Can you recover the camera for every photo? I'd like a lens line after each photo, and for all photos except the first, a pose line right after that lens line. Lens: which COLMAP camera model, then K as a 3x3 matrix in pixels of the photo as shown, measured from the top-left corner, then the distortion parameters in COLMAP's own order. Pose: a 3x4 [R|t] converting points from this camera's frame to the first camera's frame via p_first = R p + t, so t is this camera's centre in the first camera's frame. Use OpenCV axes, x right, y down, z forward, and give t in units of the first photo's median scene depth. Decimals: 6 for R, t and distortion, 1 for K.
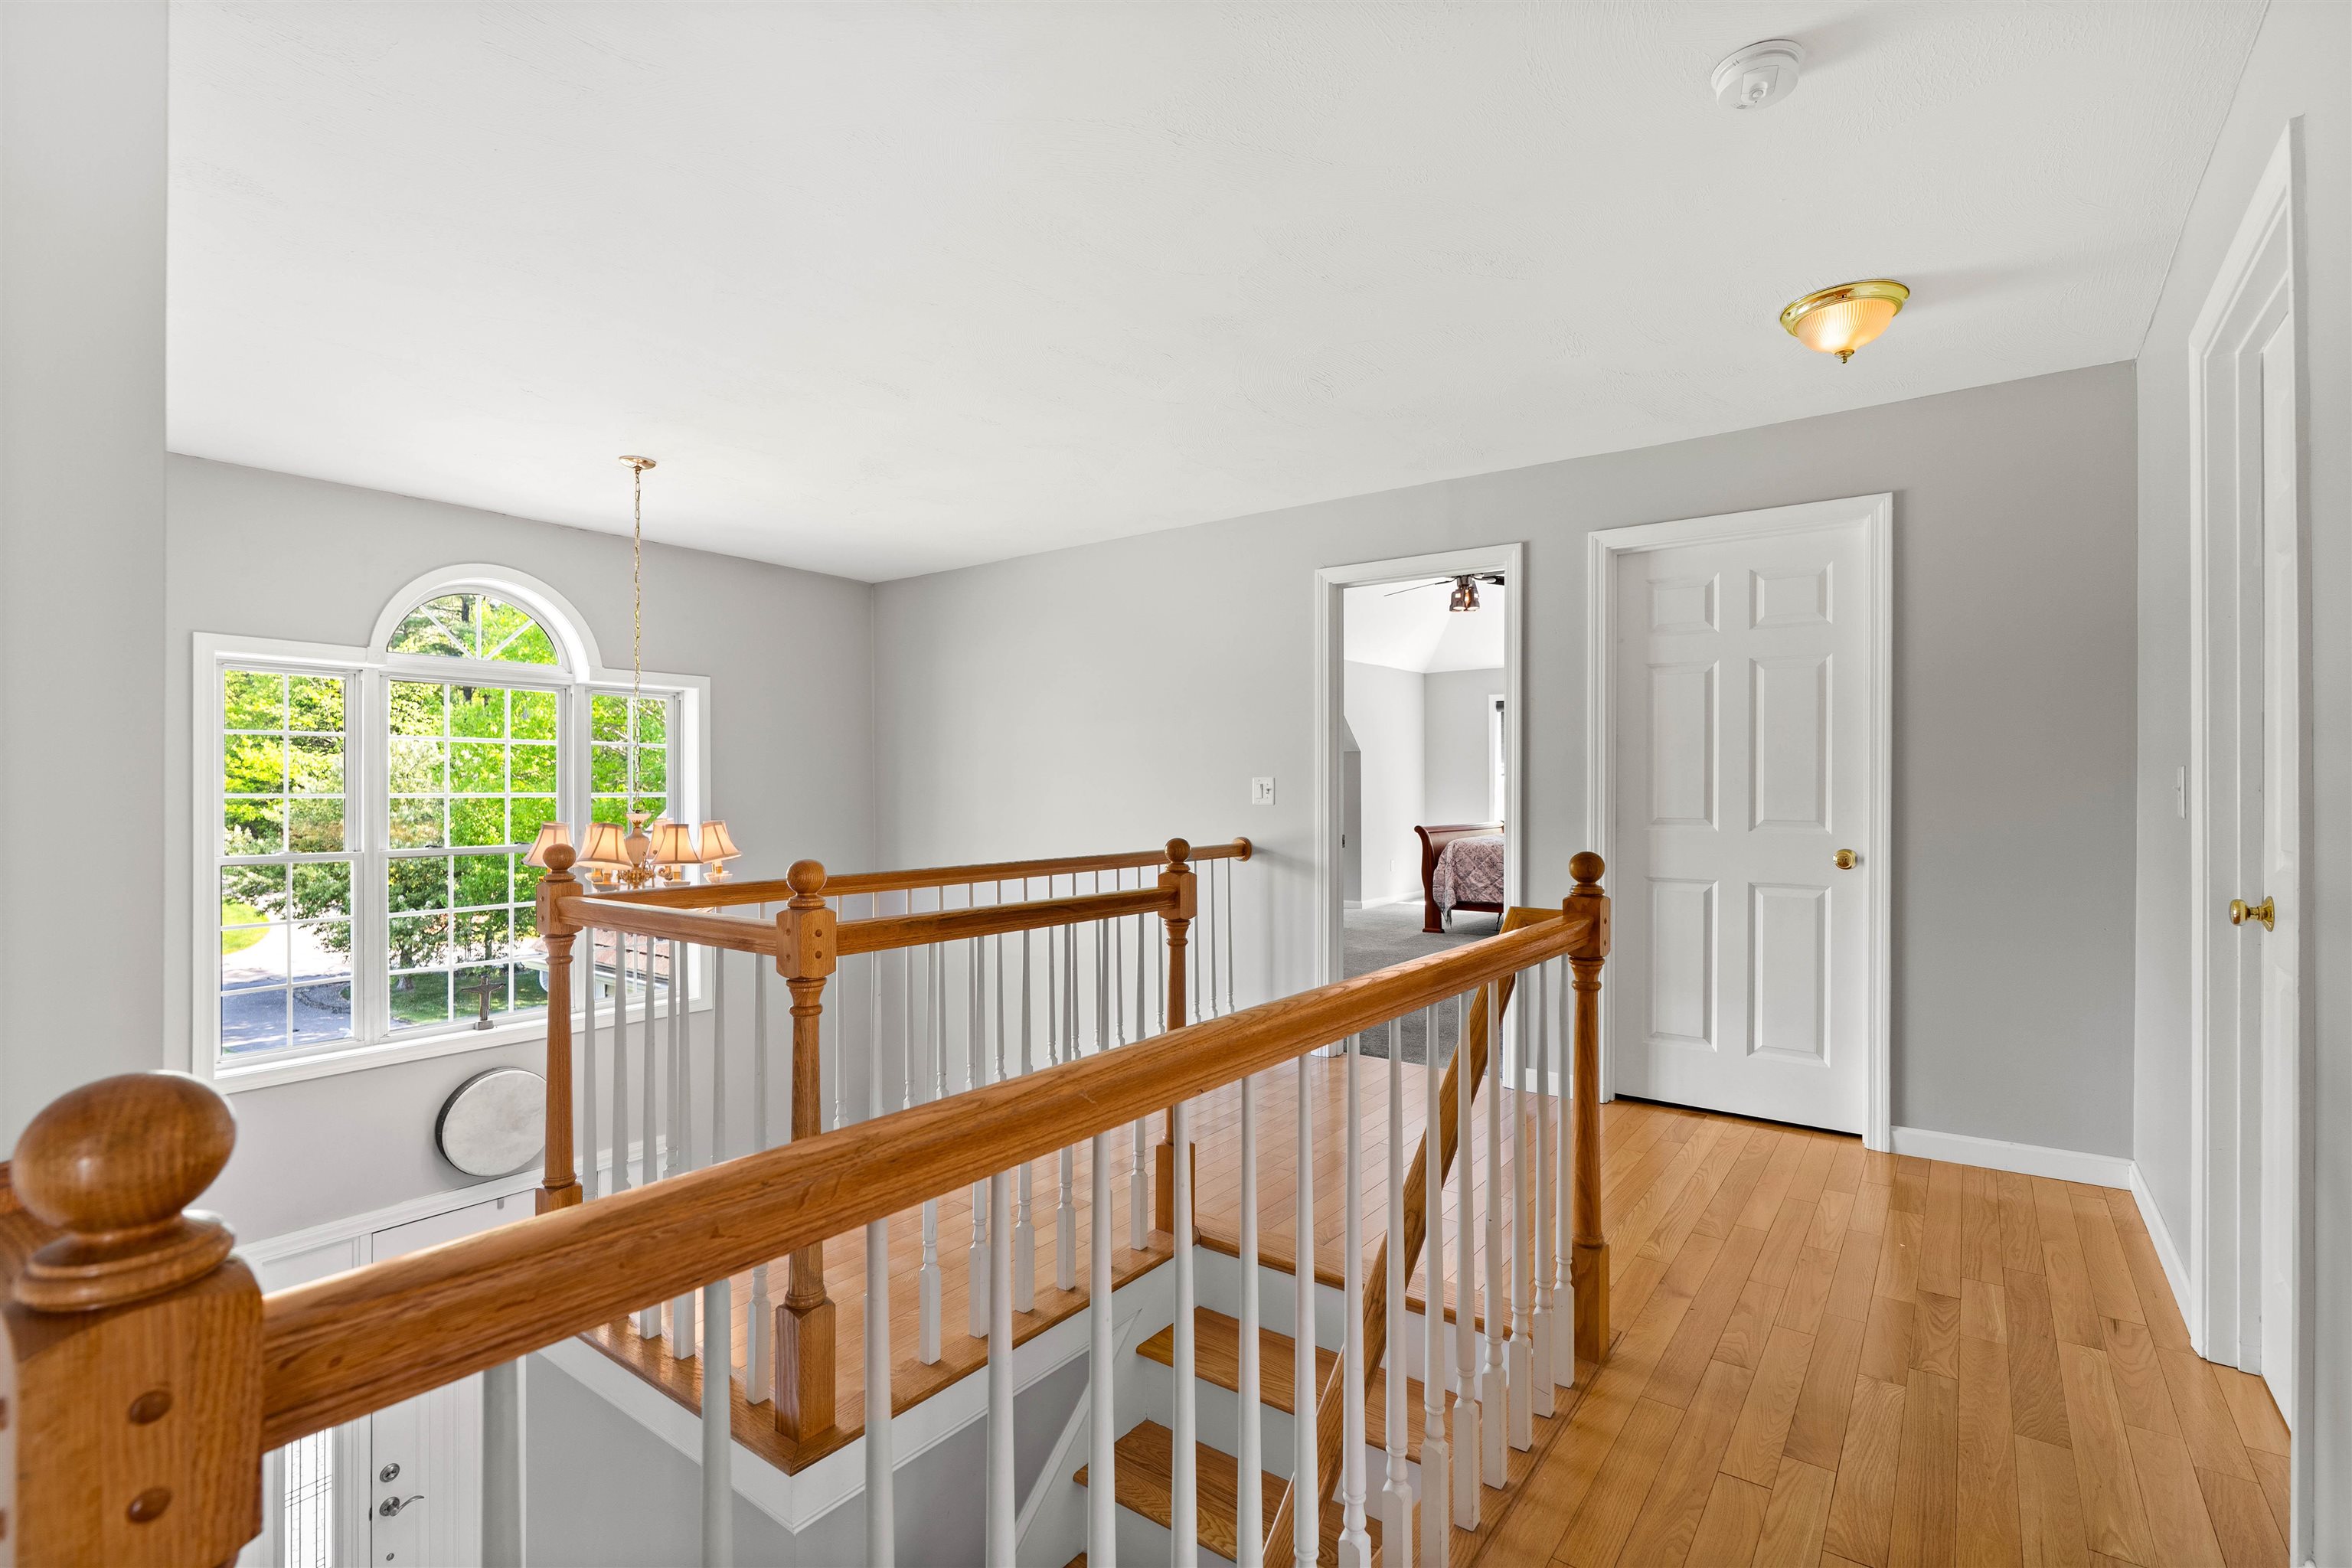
lens RADIAL K [[1070.6, 0, 1175.4], [0, 1070.6, 796.5], [0, 0, 1]] dist [-0.005273, 0.002606]
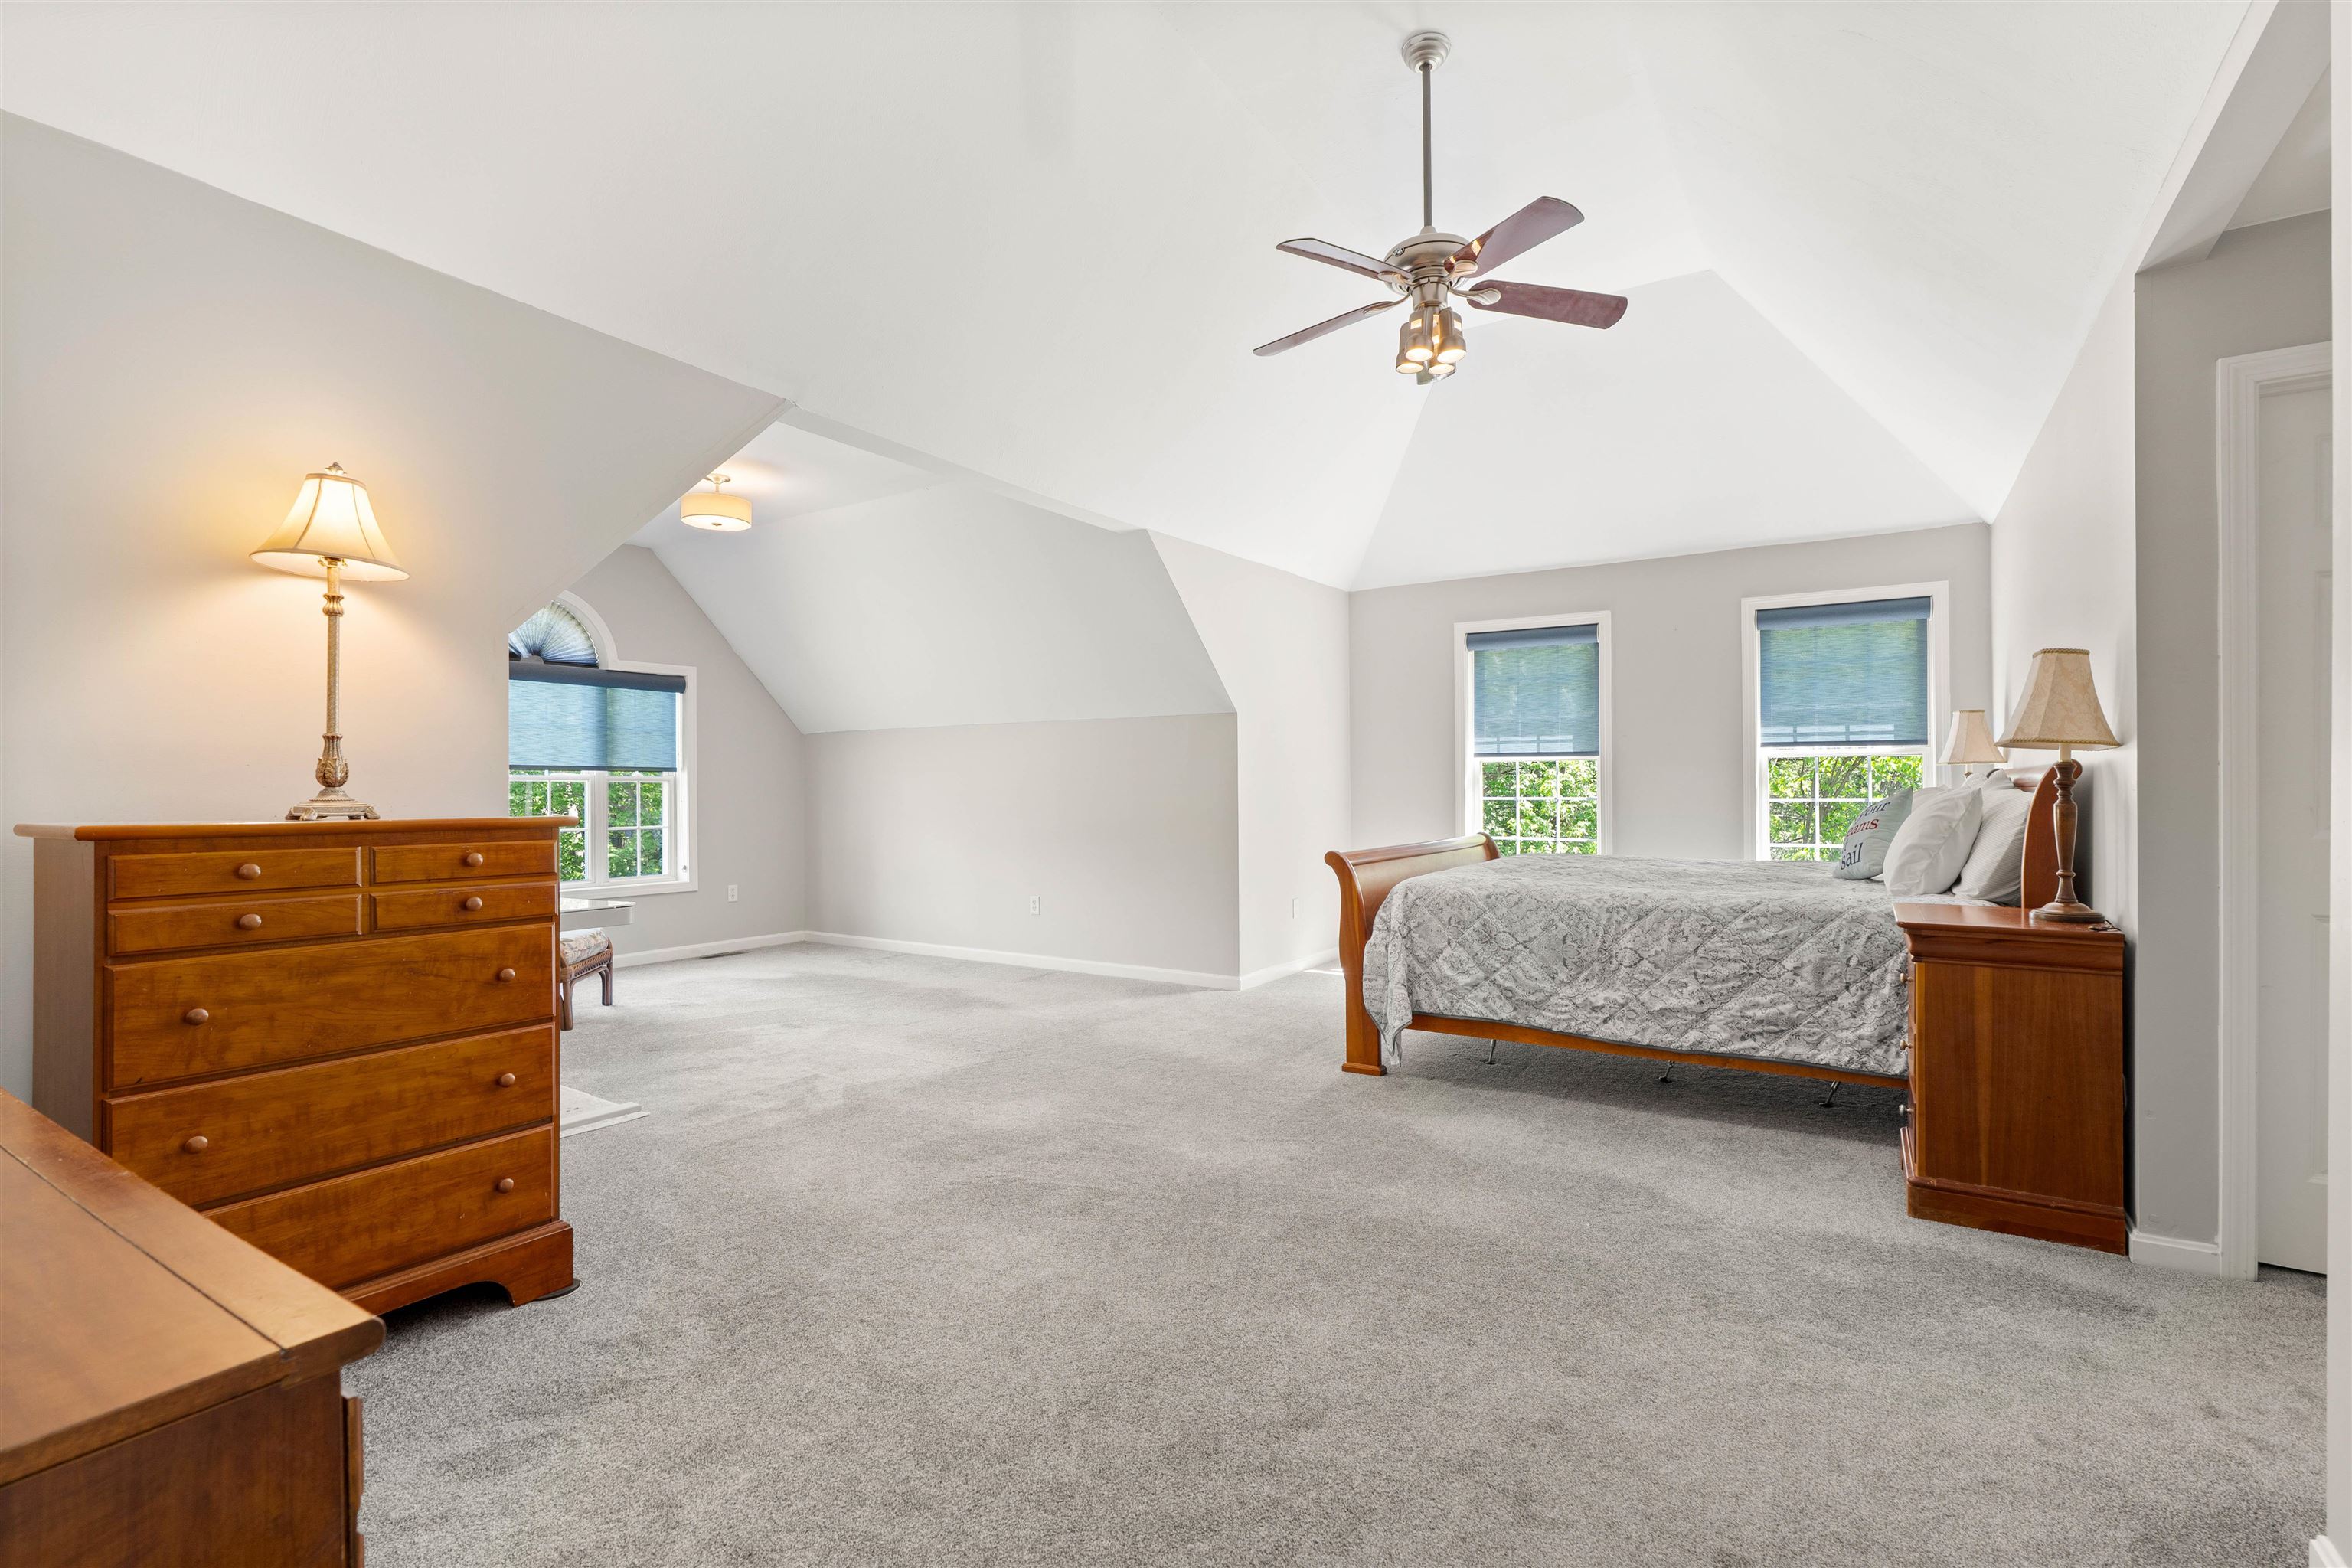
lens RADIAL K [[1070.6, 0, 1195.3], [0, 1070.6, 781.0], [0, 0, 1]] dist [-0.005273, 0.002606]
pose [[0.997017, -0.002872, 0.077123, 0.129153], [0.003556, 0.999956, -0.008733, -0.000156], [-0.077094, 0.008981, 0.996983, 0.527632]]
